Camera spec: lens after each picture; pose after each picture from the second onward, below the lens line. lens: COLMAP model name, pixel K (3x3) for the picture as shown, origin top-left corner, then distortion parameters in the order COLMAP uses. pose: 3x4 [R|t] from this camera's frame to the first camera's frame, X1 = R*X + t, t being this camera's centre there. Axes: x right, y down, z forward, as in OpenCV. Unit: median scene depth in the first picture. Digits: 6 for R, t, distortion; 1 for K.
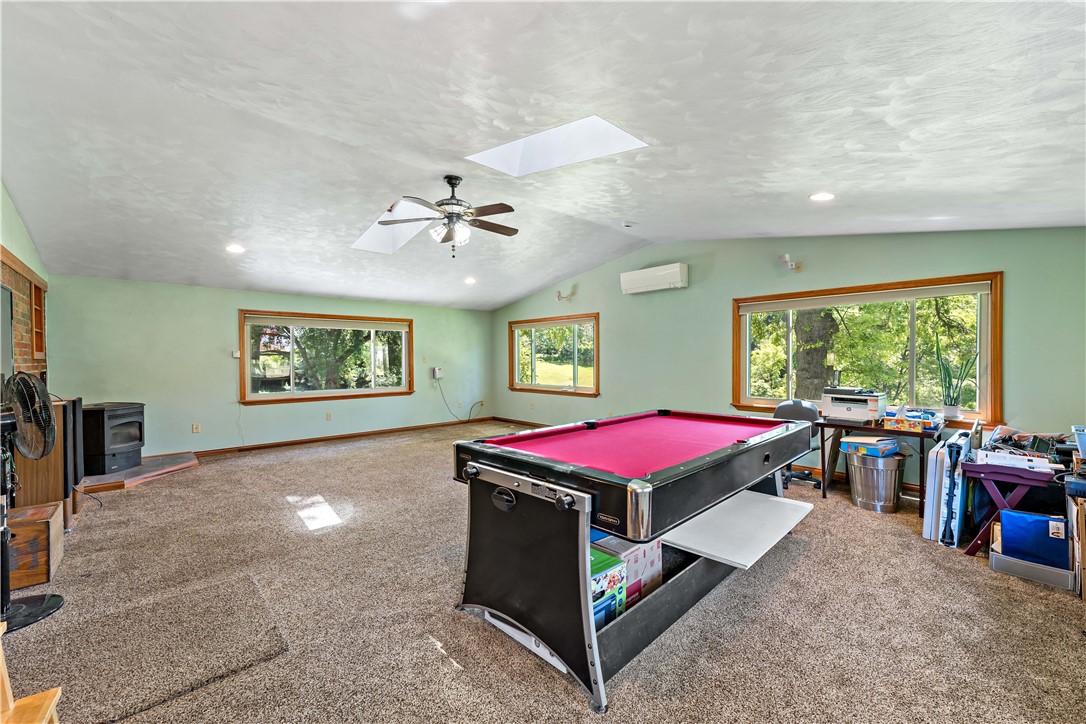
lens RADIAL K [[469.3, 0, 543.0], [0, 469.3, 362.0], [0, 0, 1]] dist [0.001209, 0.000057]
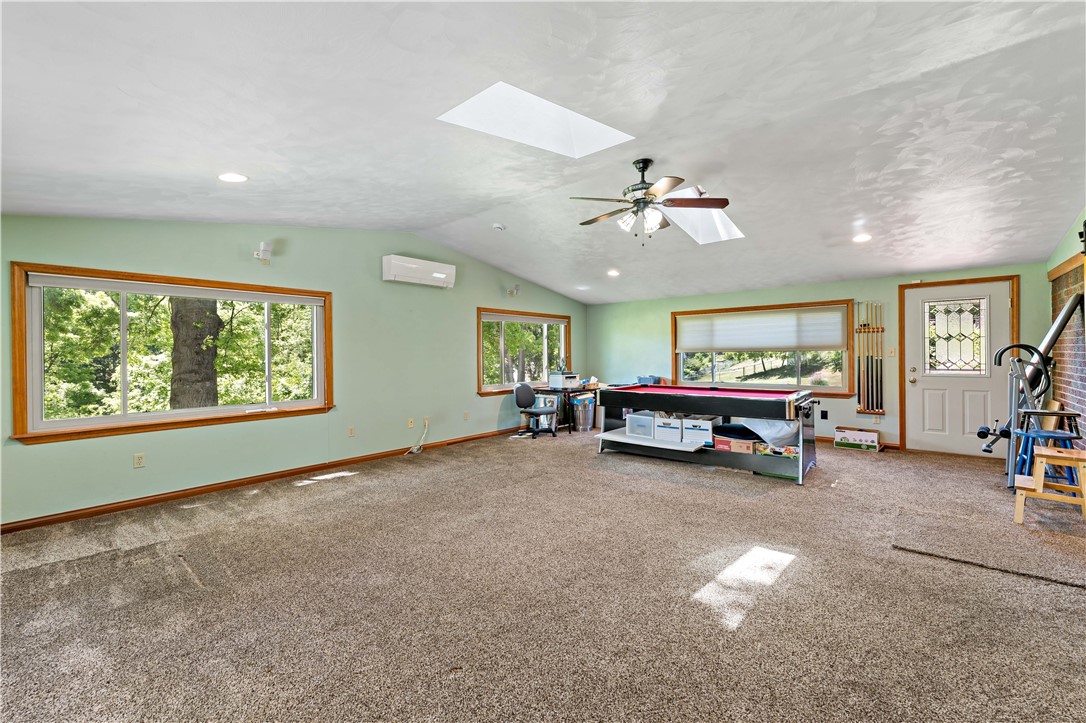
lens RADIAL K [[442.8, 0, 550.5], [0, 442.8, 355.9], [0, 0, 1]] dist [-0.000695, -0.000054]
pose [[-0.162000, 0.000153, 0.986791, -1.016585], [0.013613, 0.999905, 0.002079, -0.008707], [-0.986697, 0.013770, -0.161986, 1.309340]]
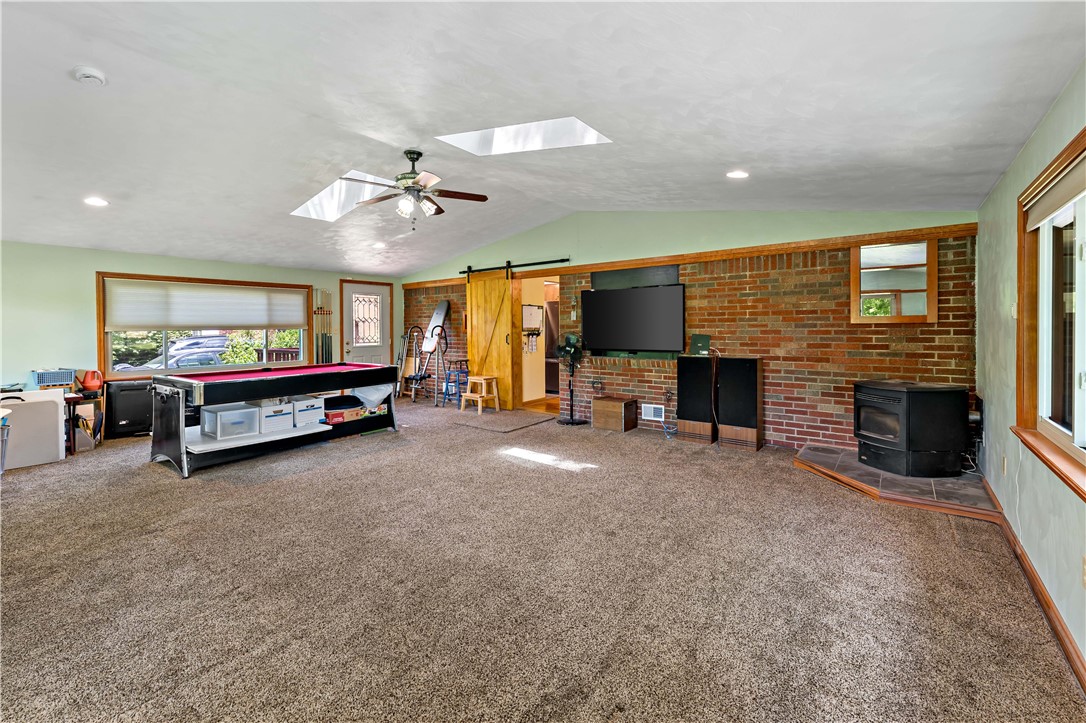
lens RADIAL K [[444.6, 0, 541.3], [0, 444.6, 335.8], [0, 0, 1]] dist [-0.000911, -0.000051]
pose [[-0.982990, 0.015329, -0.183021, -0.278494], [0.010962, 0.999631, 0.024850, -0.016508], [0.183334, 0.022421, -0.982795, 1.976385]]
